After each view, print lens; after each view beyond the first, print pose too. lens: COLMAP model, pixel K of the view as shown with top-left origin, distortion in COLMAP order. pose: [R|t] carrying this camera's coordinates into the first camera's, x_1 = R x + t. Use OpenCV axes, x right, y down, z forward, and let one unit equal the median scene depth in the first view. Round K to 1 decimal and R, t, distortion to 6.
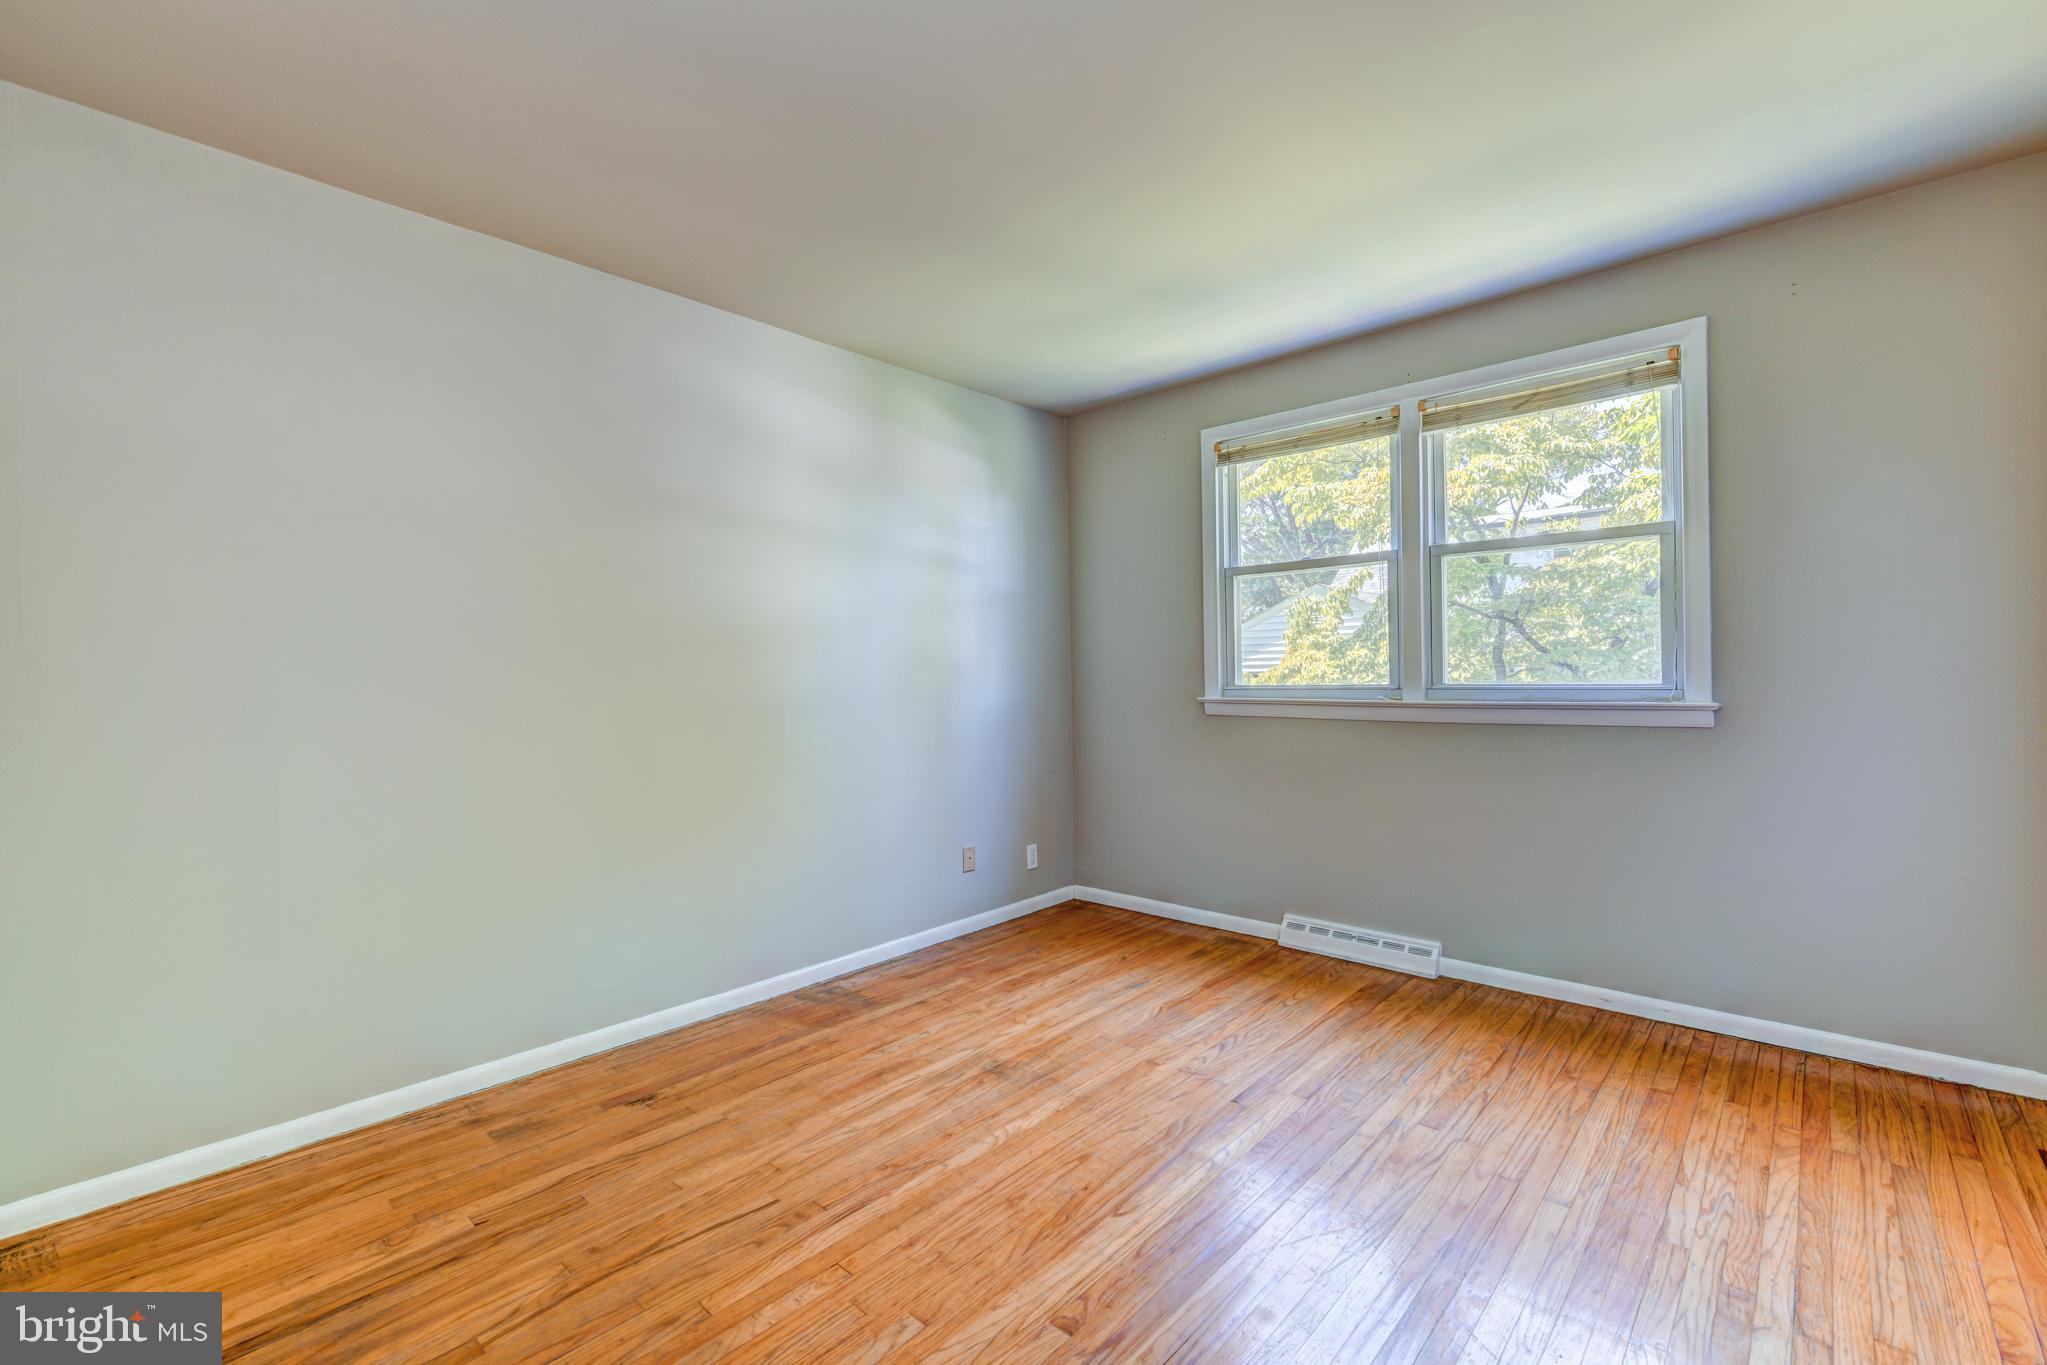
lens RADIAL K [[911.7, 0, 1027.0], [0, 911.7, 675.2], [0, 0, 1]] dist [0.004483, 0.000115]
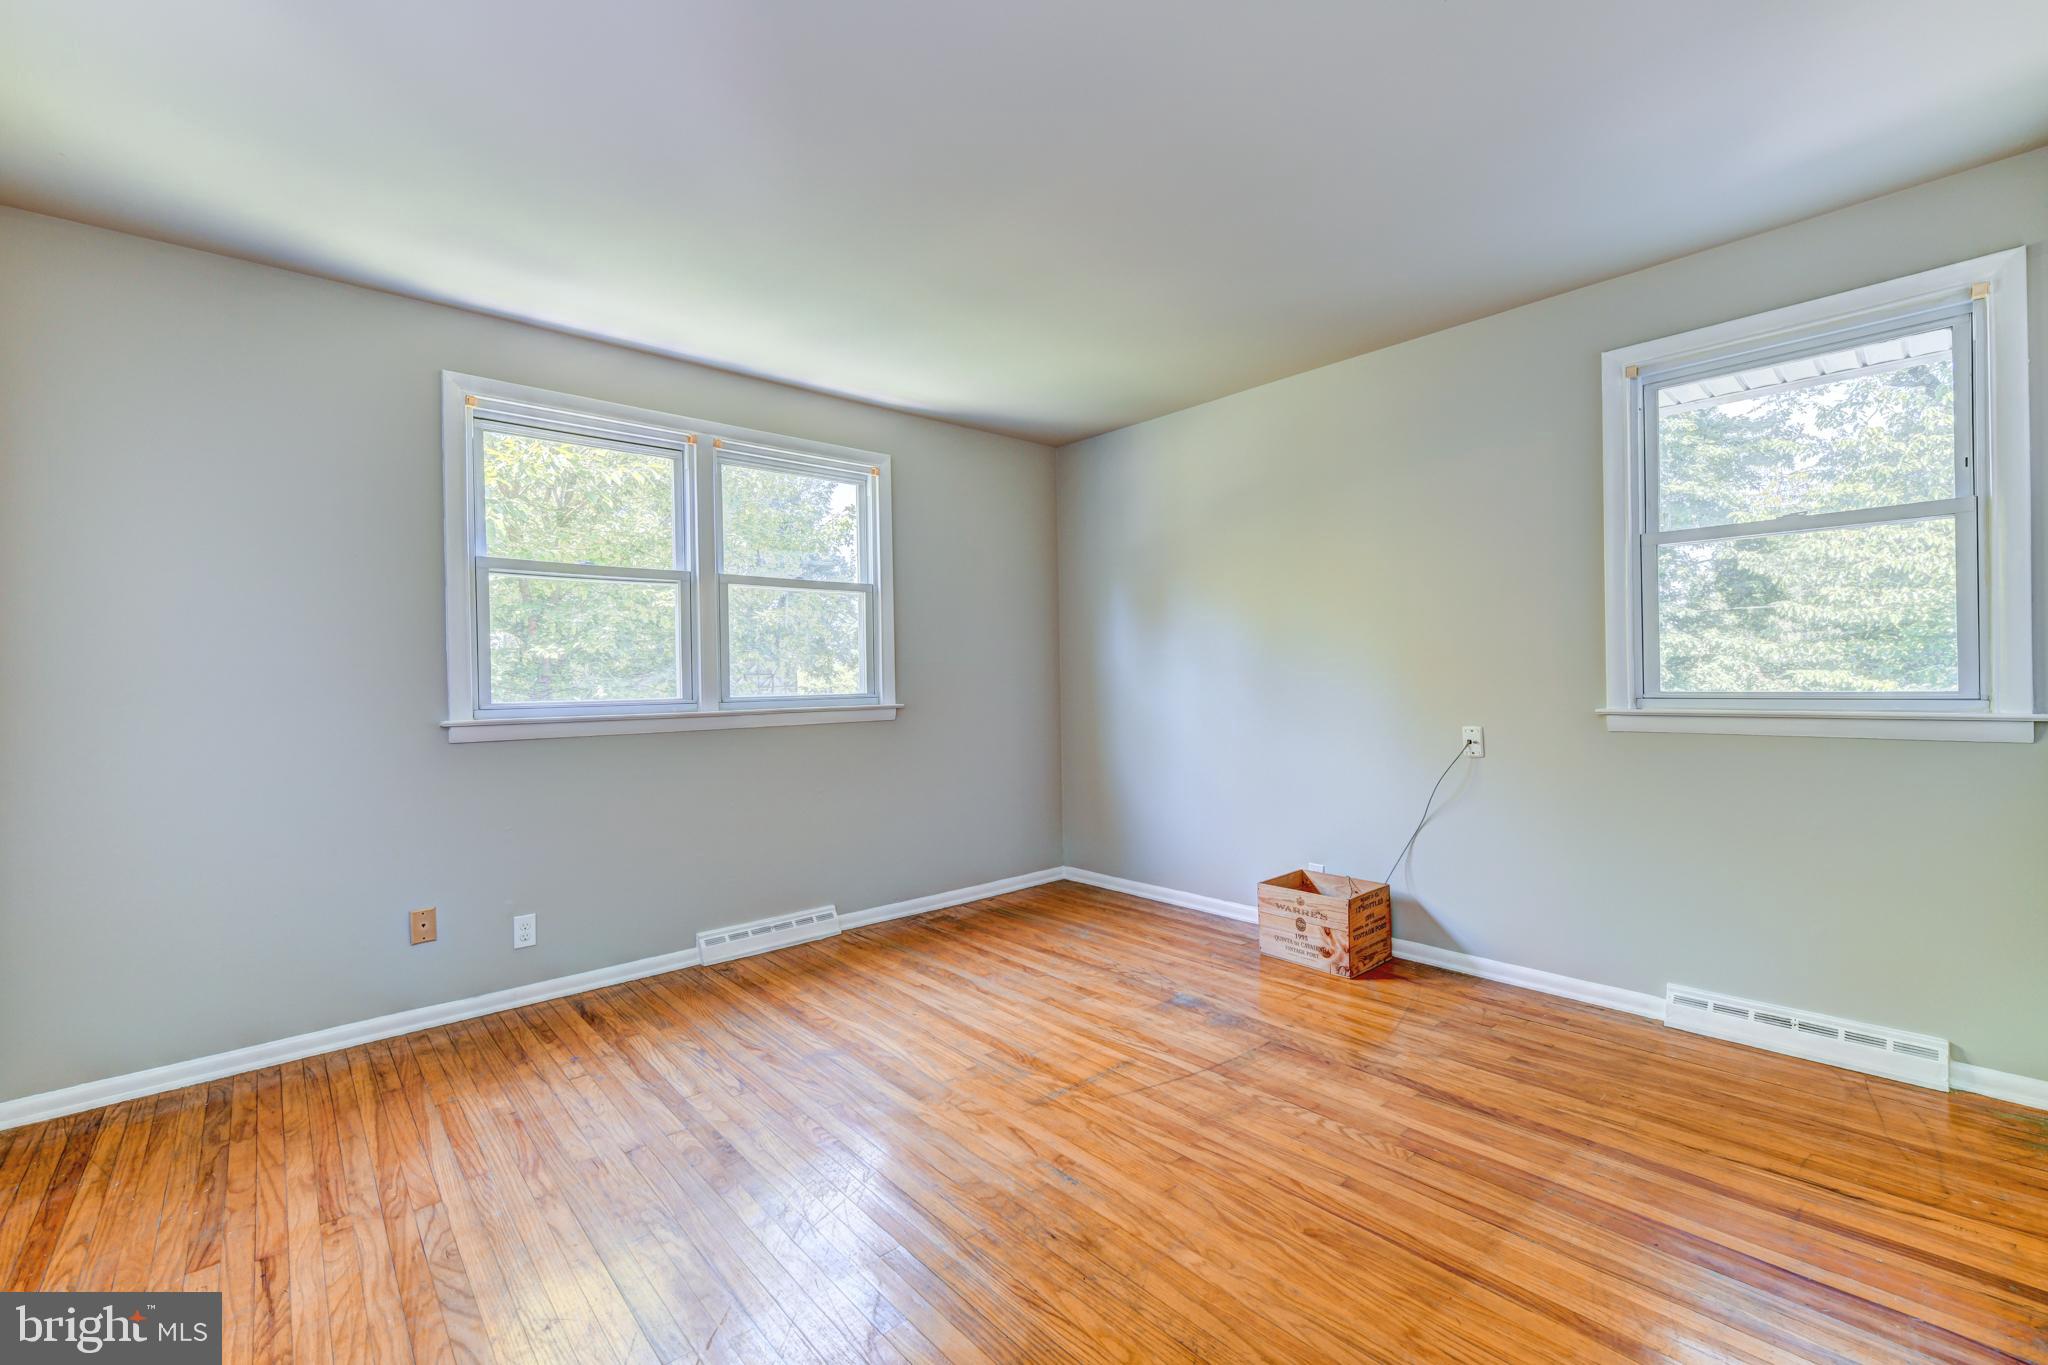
lens RADIAL K [[858.2, 0, 1026.5], [0, 858.2, 676.8], [0, 0, 1]] dist [0.011411, -0.000553]
pose [[0.078107, 0.013609, 0.996852, -0.578882], [0.016953, 0.999744, -0.014977, 0.008376], [-0.996801, 0.018069, 0.077857, 0.554109]]
